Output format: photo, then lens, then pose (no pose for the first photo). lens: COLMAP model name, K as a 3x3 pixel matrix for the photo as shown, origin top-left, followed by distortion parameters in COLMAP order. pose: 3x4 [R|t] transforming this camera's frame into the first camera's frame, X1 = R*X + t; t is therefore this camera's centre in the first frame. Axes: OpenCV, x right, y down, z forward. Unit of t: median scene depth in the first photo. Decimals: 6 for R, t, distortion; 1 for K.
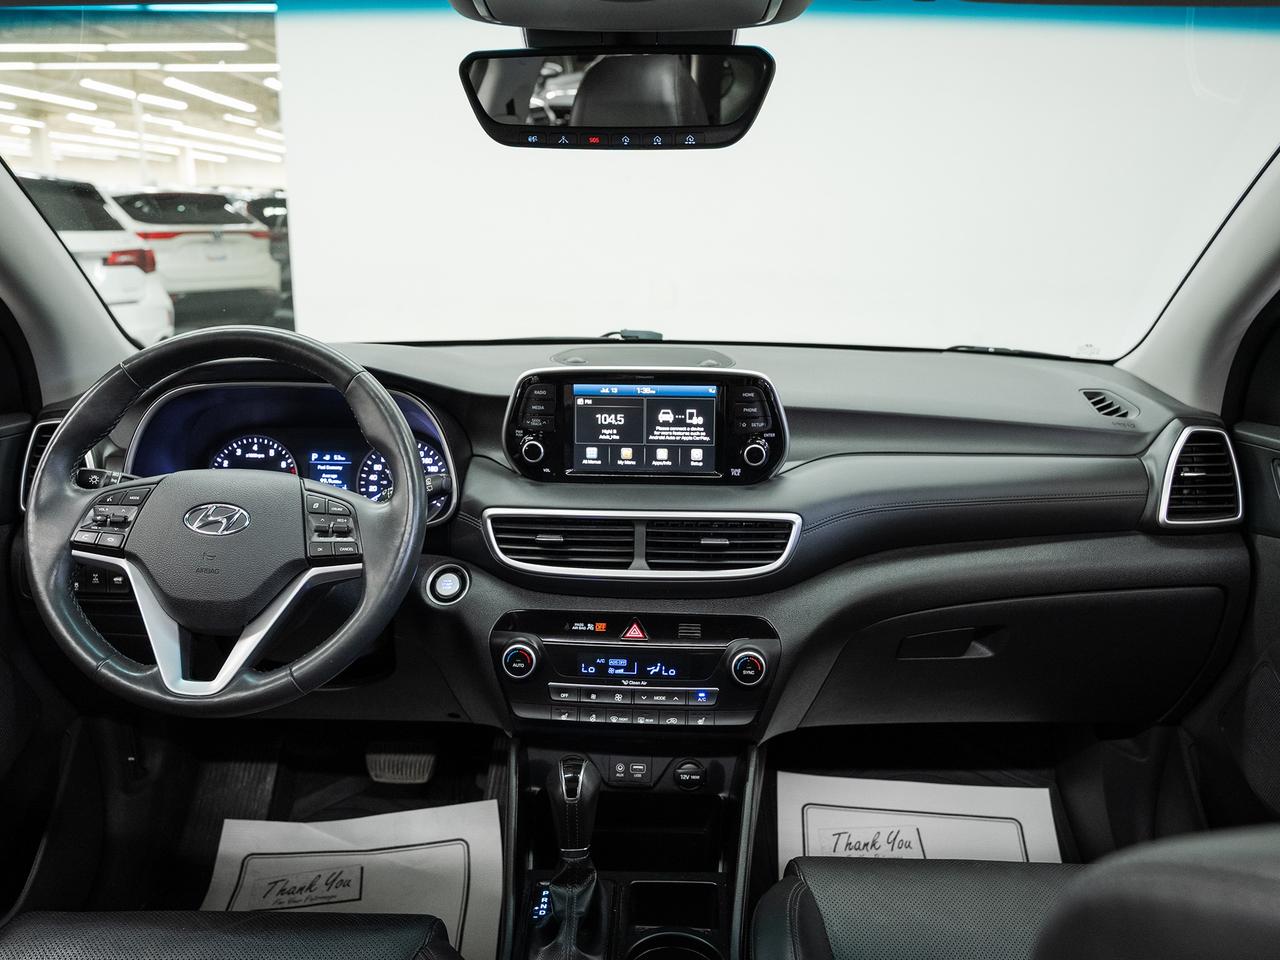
lens RADIAL K [[1005.7, 0, 640.0], [0, 1005.7, 480.0], [0, 0, 1]] dist [-0.004123, 0.002685]
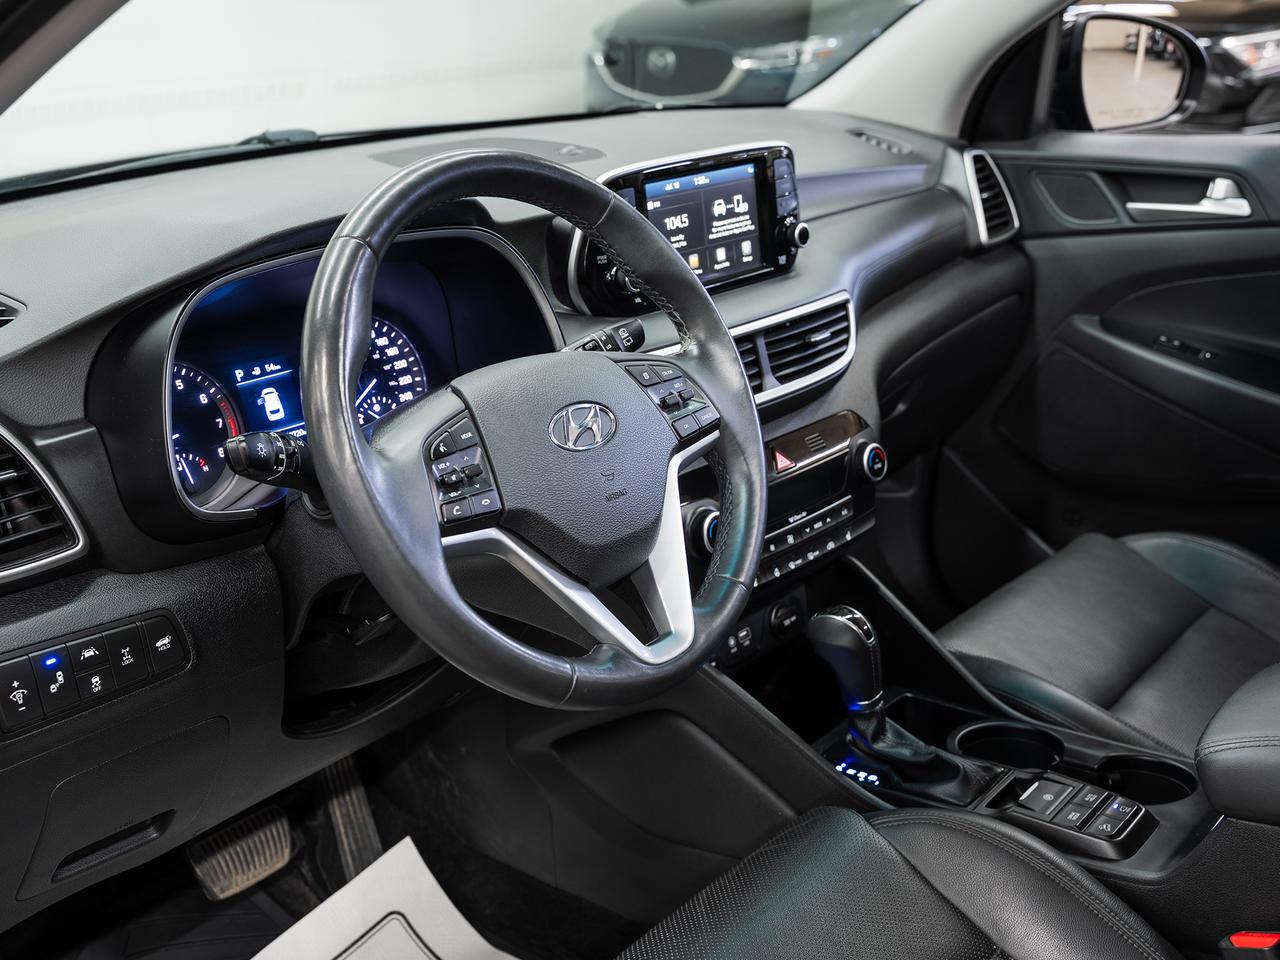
lens RADIAL K [[1511.3, 0, 640.0], [0, 1511.3, 480.0], [0, 0, 1]] dist [0.003262, 0.002357]
pose [[0.614916, -0.277812, 0.738037, -1.033127], [0.207873, 0.959894, 0.188128, -0.099842], [-0.760702, 0.037735, 0.648004, 0.259920]]
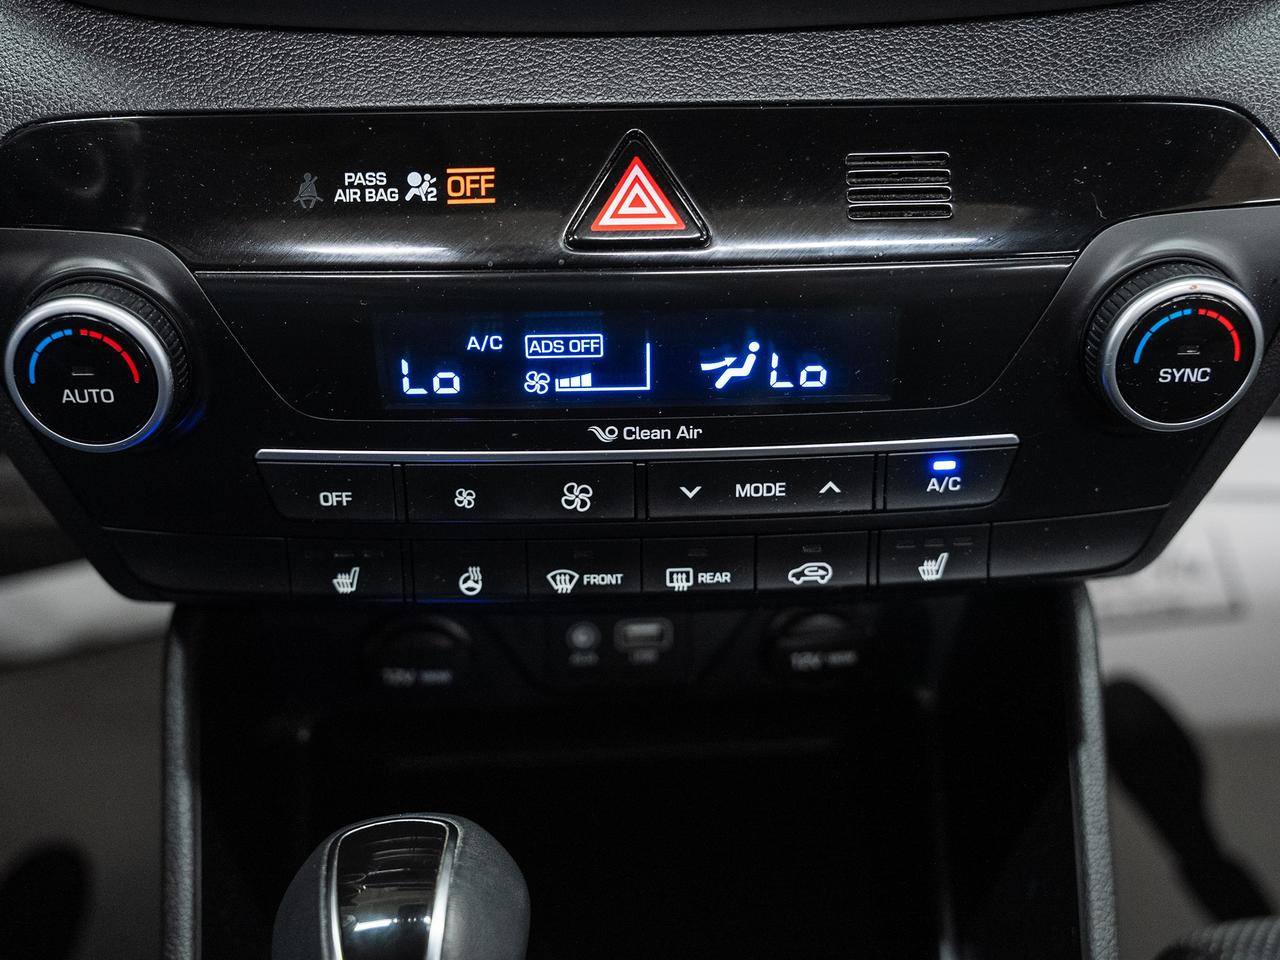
lens RADIAL K [[1322.1, 0, 640.0], [0, 1322.1, 480.0], [0, 0, 1]] dist [-0.012262, -0.012772]
pose [[0.996392, -0.063713, 0.056074, -0.023572], [0.032581, 0.897181, 0.440459, 0.082199], [-0.078372, -0.437042, 0.896020, 0.729542]]
